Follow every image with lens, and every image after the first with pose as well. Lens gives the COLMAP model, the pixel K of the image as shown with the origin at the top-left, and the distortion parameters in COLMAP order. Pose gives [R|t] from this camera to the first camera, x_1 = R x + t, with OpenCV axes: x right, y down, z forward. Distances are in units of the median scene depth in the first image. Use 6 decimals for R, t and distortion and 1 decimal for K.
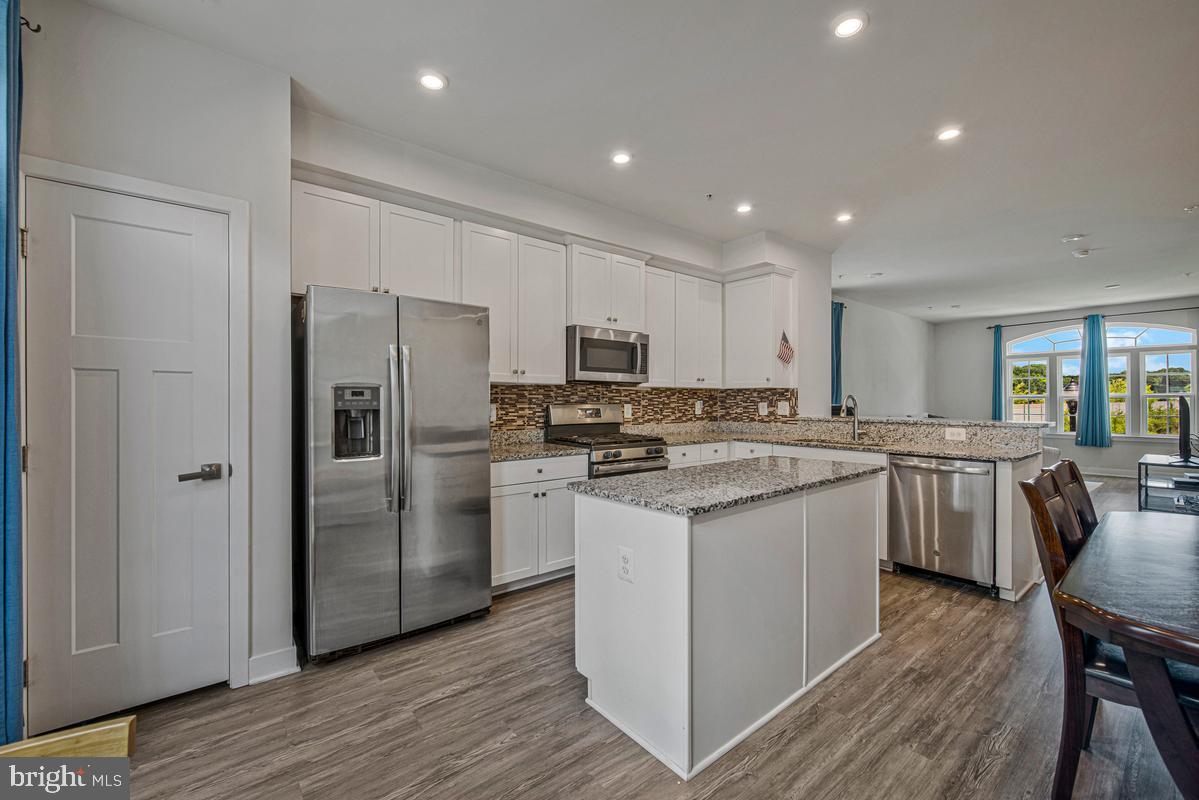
lens RADIAL K [[490.3, 0, 598.6], [0, 490.3, 405.3], [0, 0, 1]] dist [-0.011766, -0.000022]
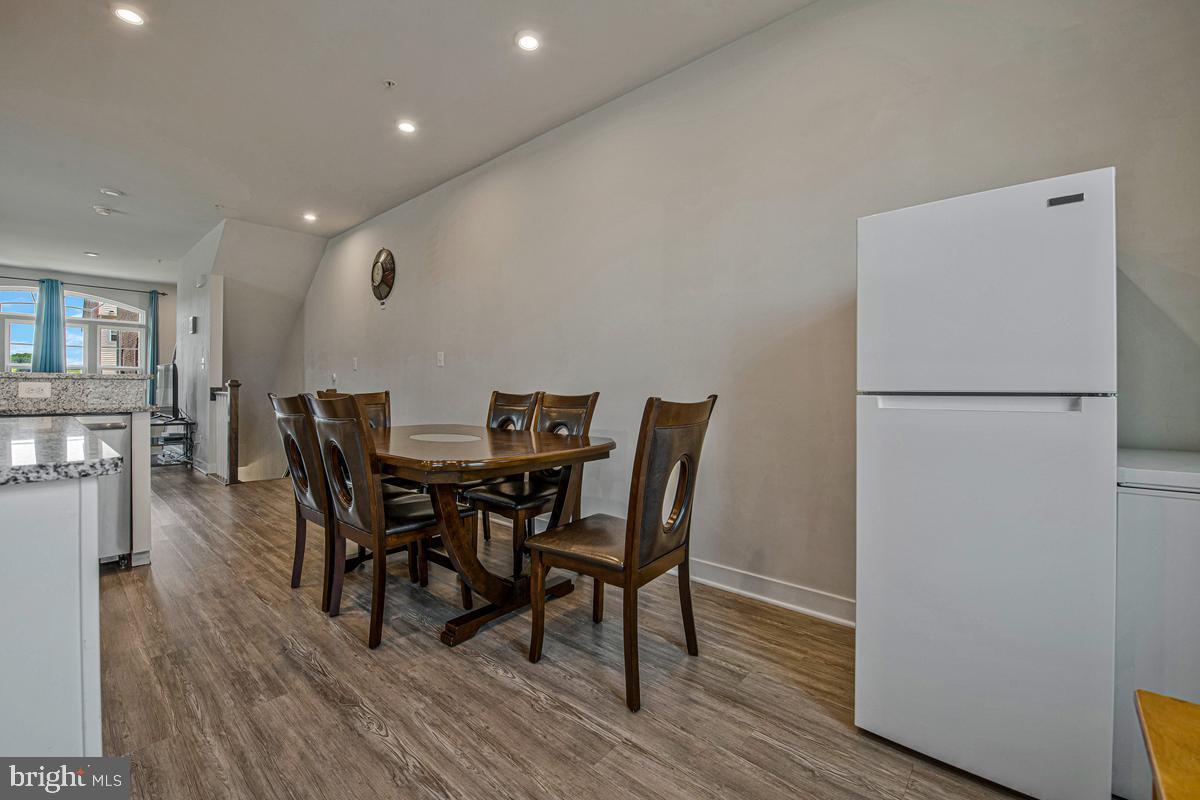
lens RADIAL K [[506.4, 0, 583.9], [0, 506.4, 383.8], [0, 0, 1]] dist [-0.000266, -0.000023]
pose [[-0.138826, 0.010418, 0.990262, -0.170317], [0.004717, 0.999940, -0.009859, 0.059134], [-0.990306, 0.003302, -0.138866, 0.244711]]
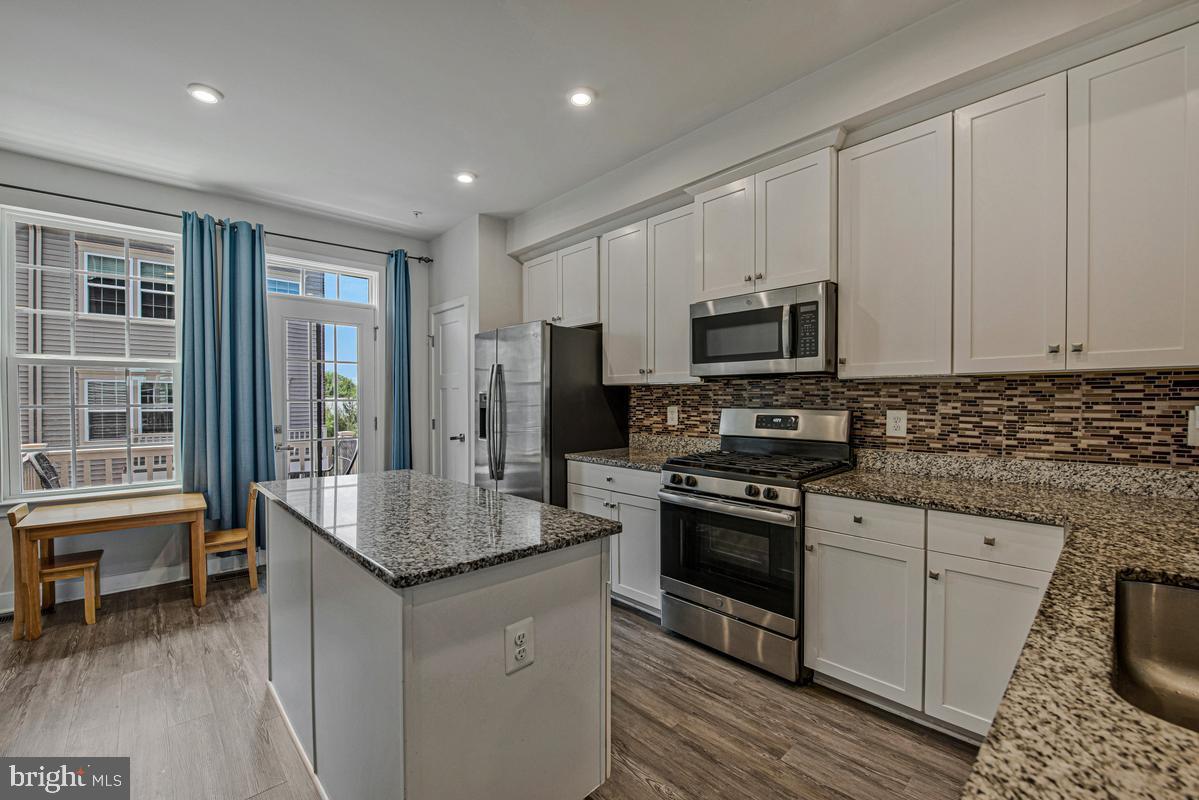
lens RADIAL K [[490.3, 0, 598.6], [0, 490.3, 405.3], [0, 0, 1]] dist [-0.011766, -0.000022]
pose [[0.077340, 0.011887, -0.996934, 0.669361], [-0.010259, 0.999885, 0.011127, -0.012654], [0.996952, 0.009367, 0.077453, 0.763533]]
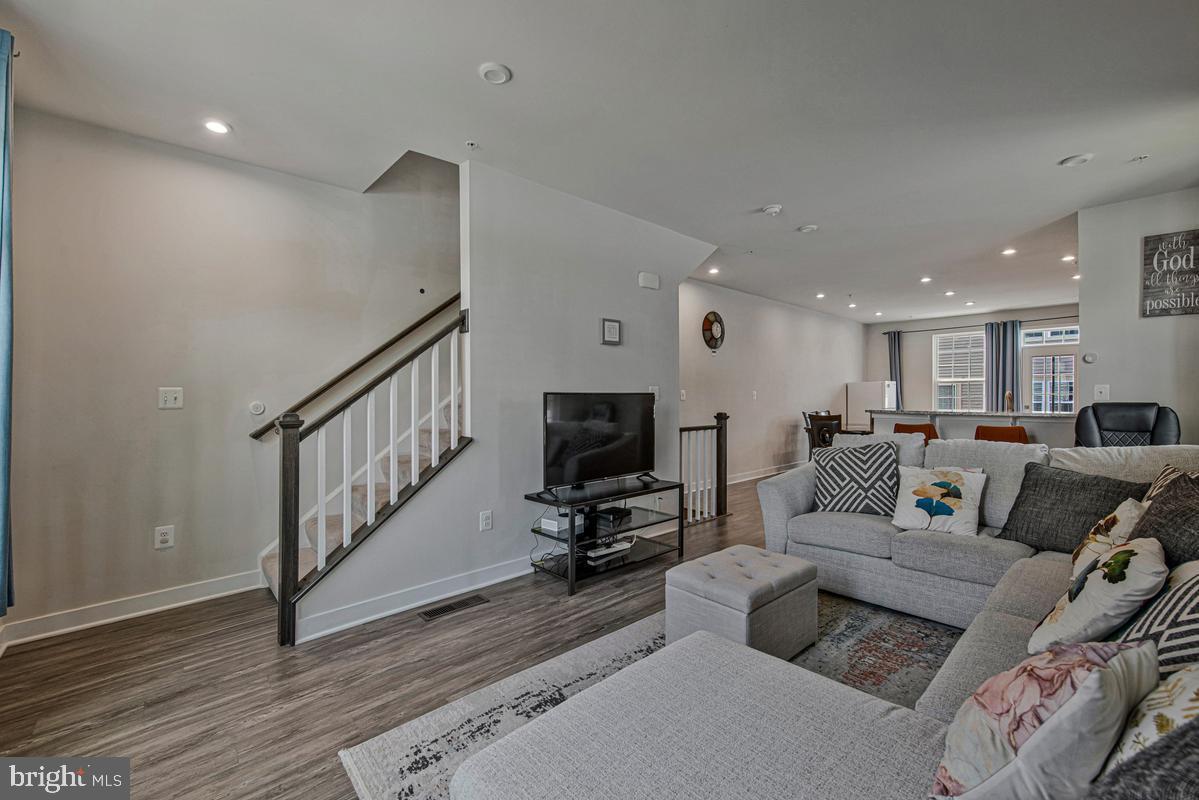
lens RADIAL K [[503.6, 0, 617.0], [0, 503.6, 397.0], [0, 0, 1]] dist [0.021209, -0.000002]
pose [[-0.994420, -0.001333, -0.105481, 1.713480], [-0.003074, 0.999862, 0.016342, -0.025325], [0.105445, 0.016575, -0.994287, 2.286822]]
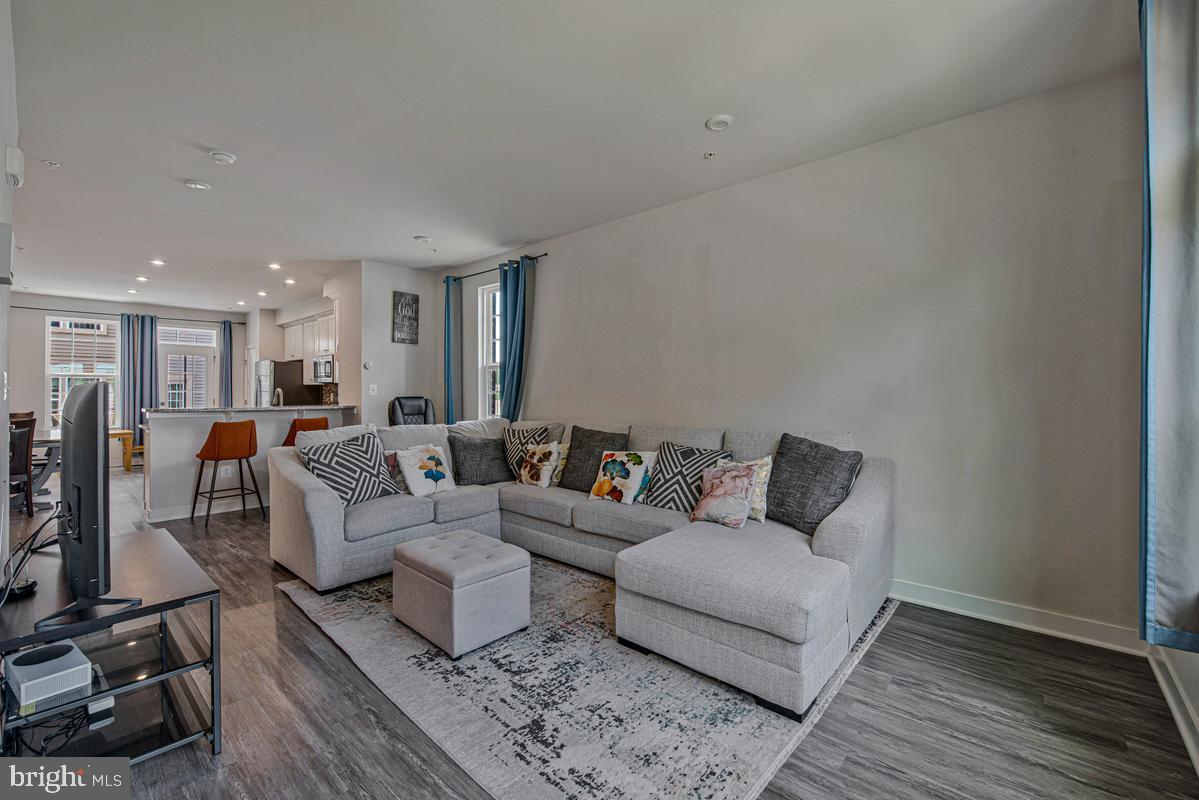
lens RADIAL K [[506.0, 0, 583.5], [0, 506.0, 383.8], [0, 0, 1]] dist [-0.000266, -0.000023]
pose [[0.167084, -0.017618, -0.985785, 2.222306], [-0.013518, 0.999705, -0.020158, -0.015753], [0.985850, 0.016694, 0.166797, 1.696569]]
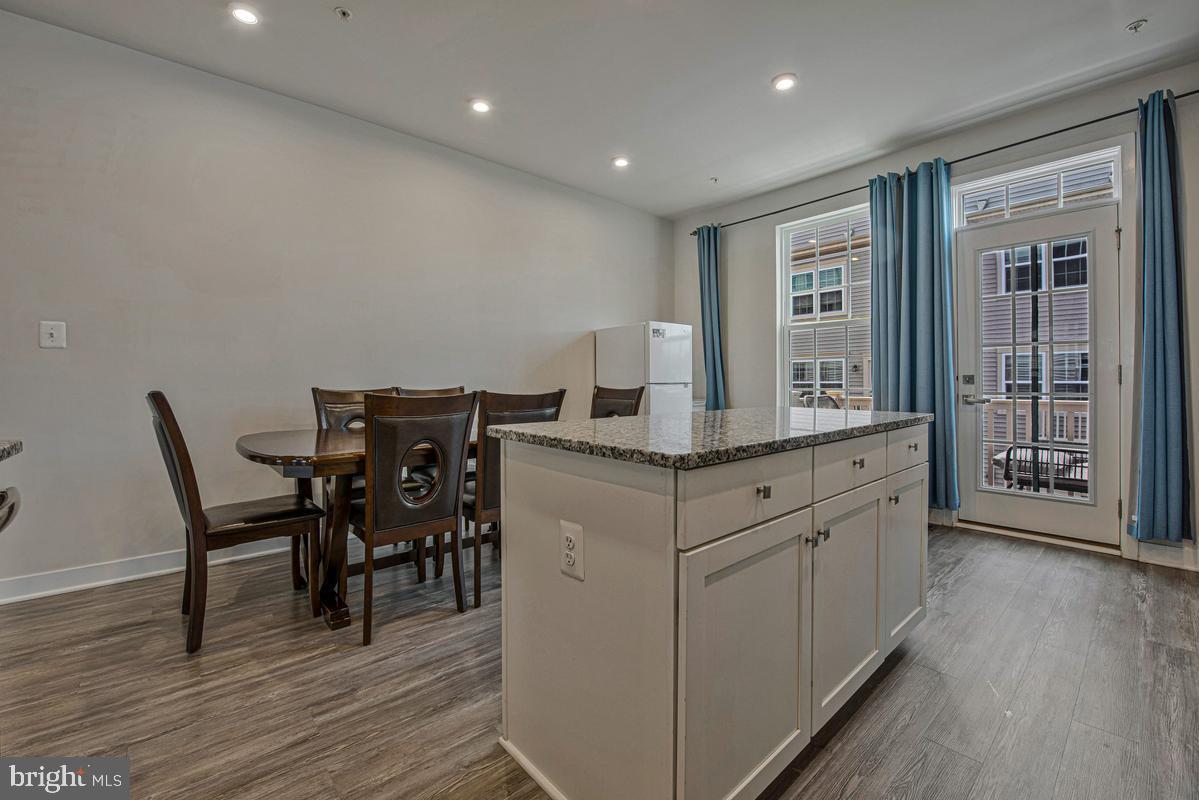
lens RADIAL K [[495.3, 0, 600.7], [0, 495.3, 380.1], [0, 0, 1]] dist [-0.018414, -0.000275]
pose [[-0.998961, 0.004243, -0.045369, 0.331847], [0.003901, 0.999963, 0.007618, 0.047792], [0.045399, 0.007433, -0.998941, 1.041526]]
